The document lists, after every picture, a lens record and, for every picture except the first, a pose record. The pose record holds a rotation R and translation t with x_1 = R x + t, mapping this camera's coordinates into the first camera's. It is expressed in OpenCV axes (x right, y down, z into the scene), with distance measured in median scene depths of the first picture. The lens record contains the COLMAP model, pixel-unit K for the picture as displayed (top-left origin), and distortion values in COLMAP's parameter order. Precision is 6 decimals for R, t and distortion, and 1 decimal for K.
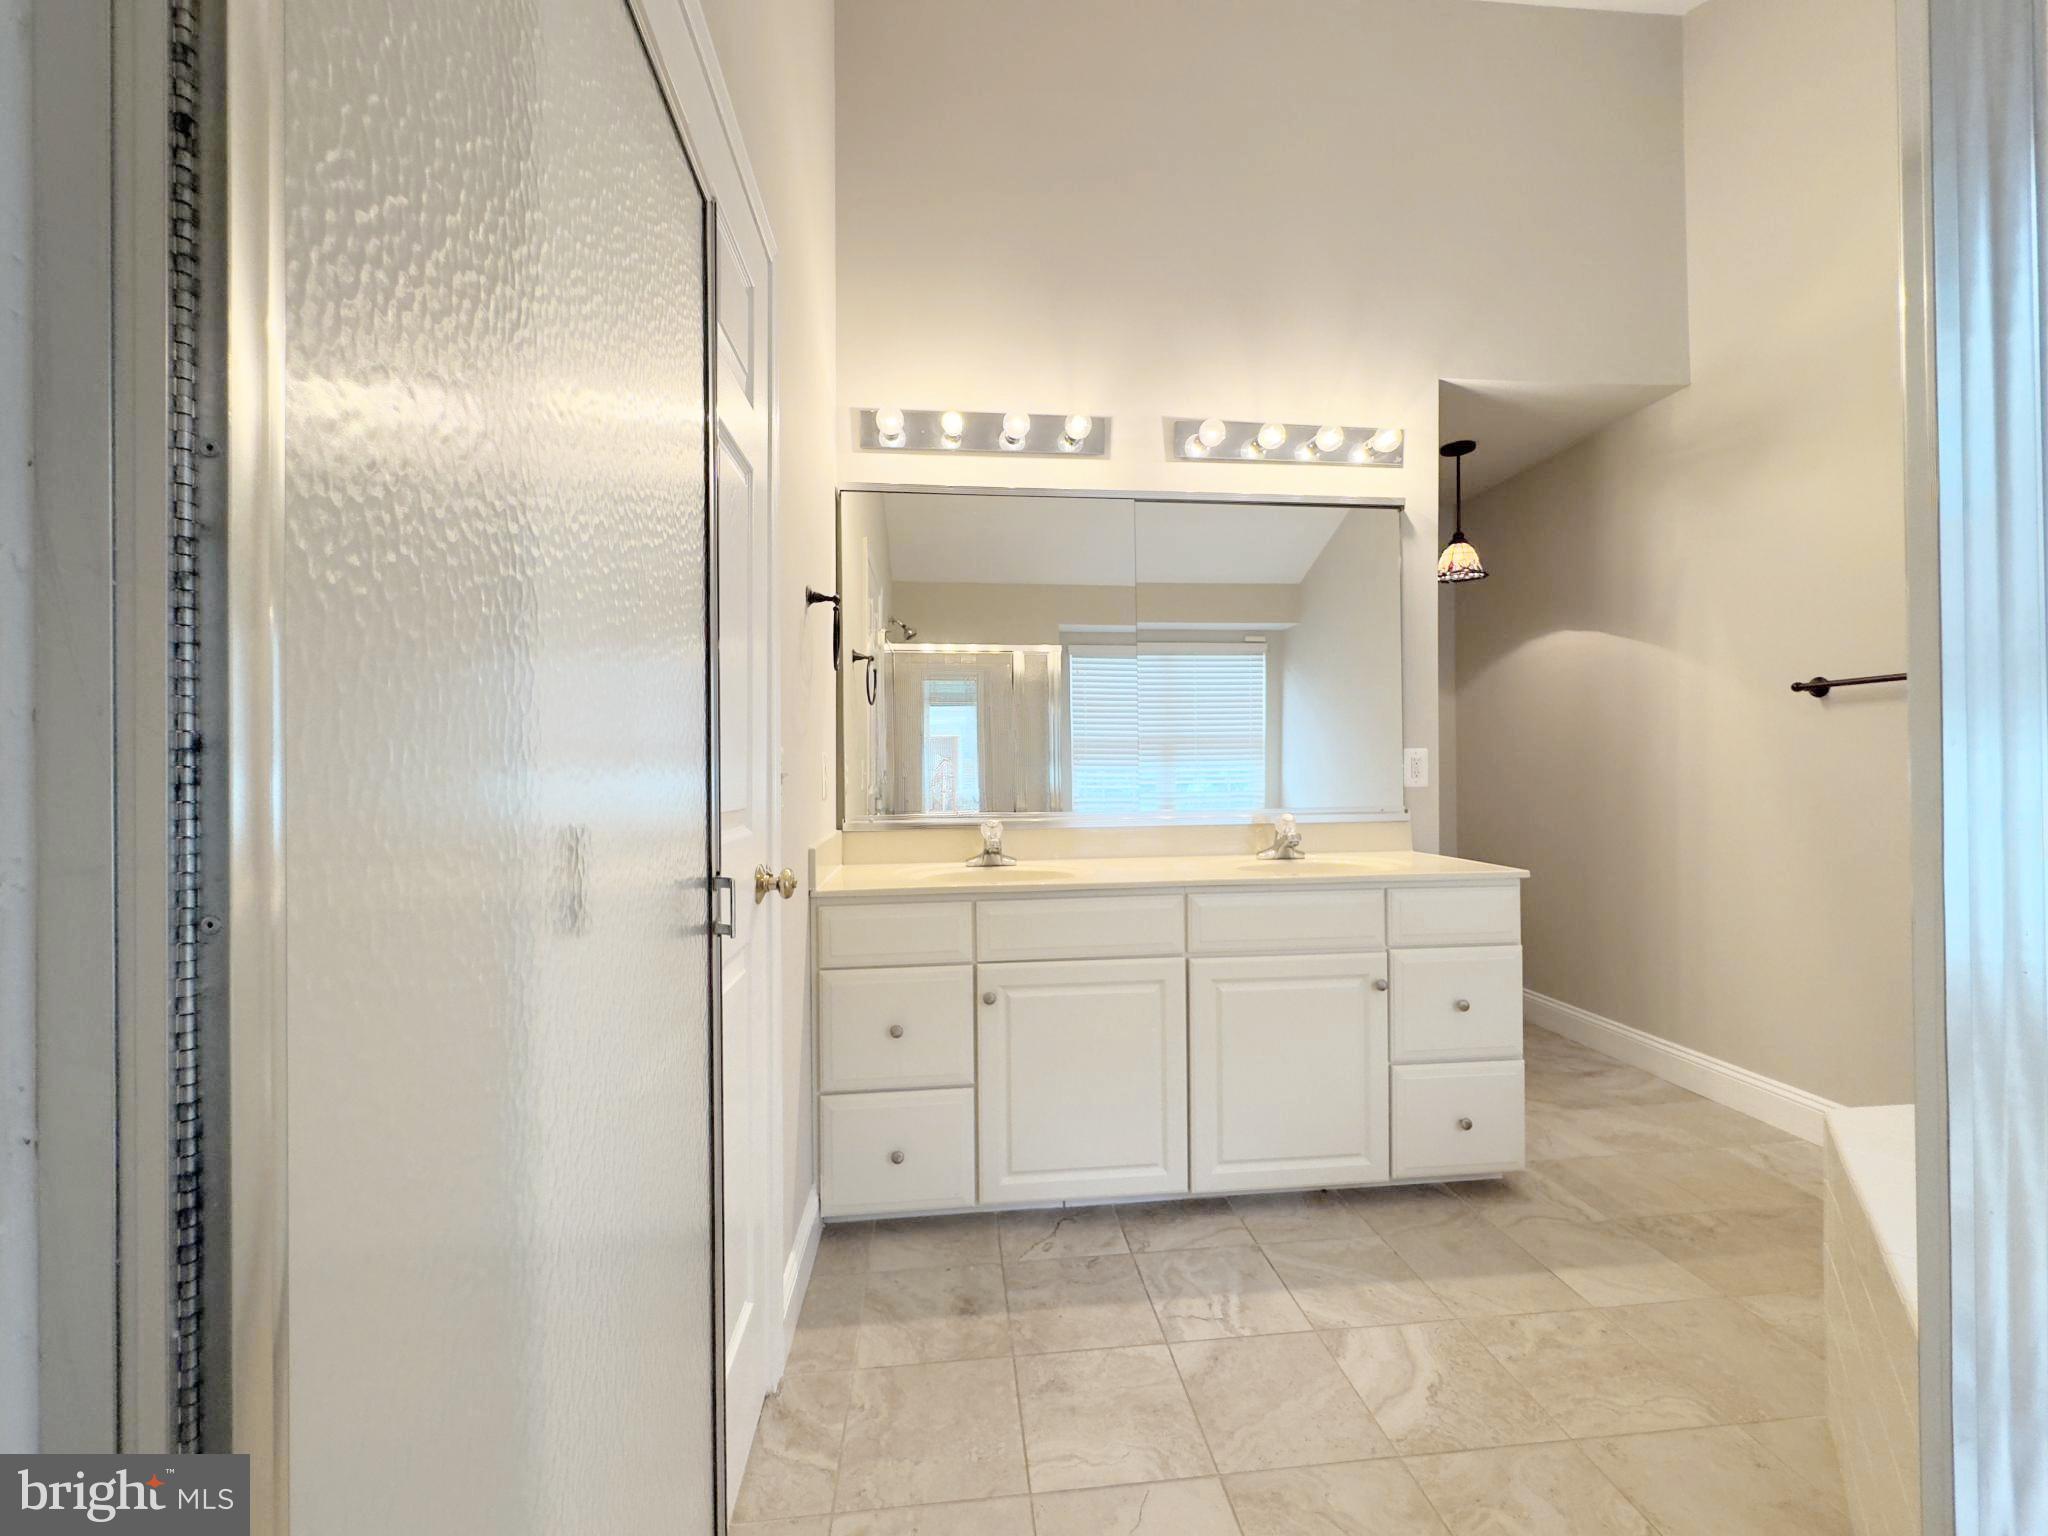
lens RADIAL K [[840.4, 0, 1020.3], [0, 840.4, 768.3], [0, 0, 1]] dist [-0.003329, 0.000058]
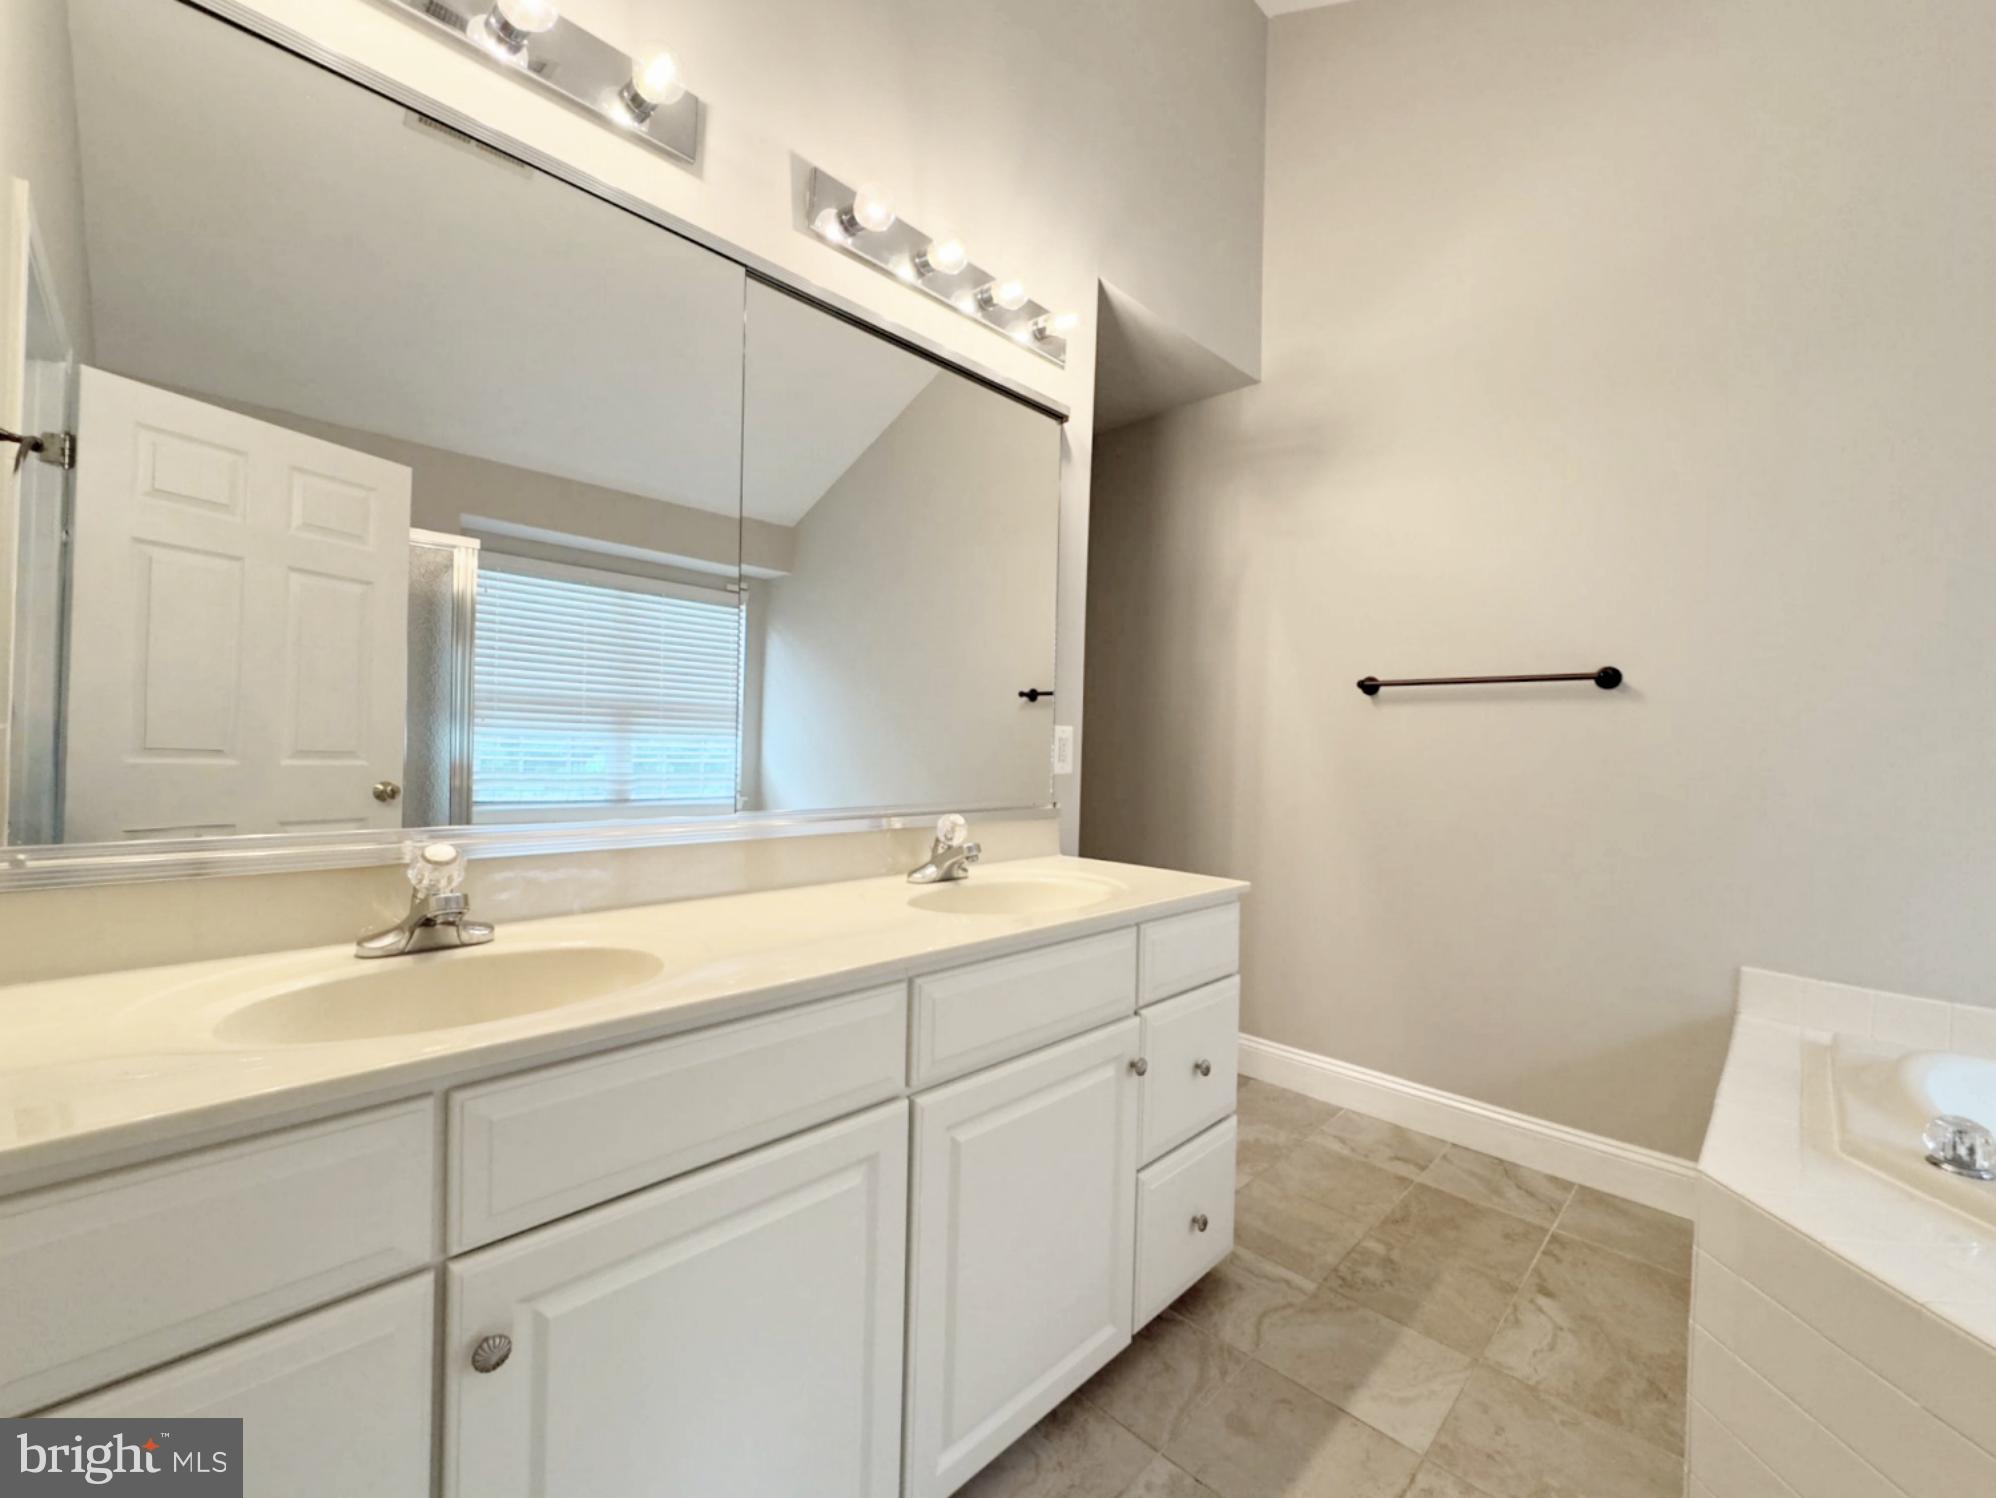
lens RADIAL K [[819.0, 0, 994.4], [0, 819.0, 749.3], [0, 0, 1]] dist [-0.003329, 0.000058]
pose [[0.767037, 0.026149, 0.641070, -0.092778], [-0.032728, 0.999463, -0.001609, 0.001964], [-0.640768, -0.019747, 0.767481, 0.523587]]
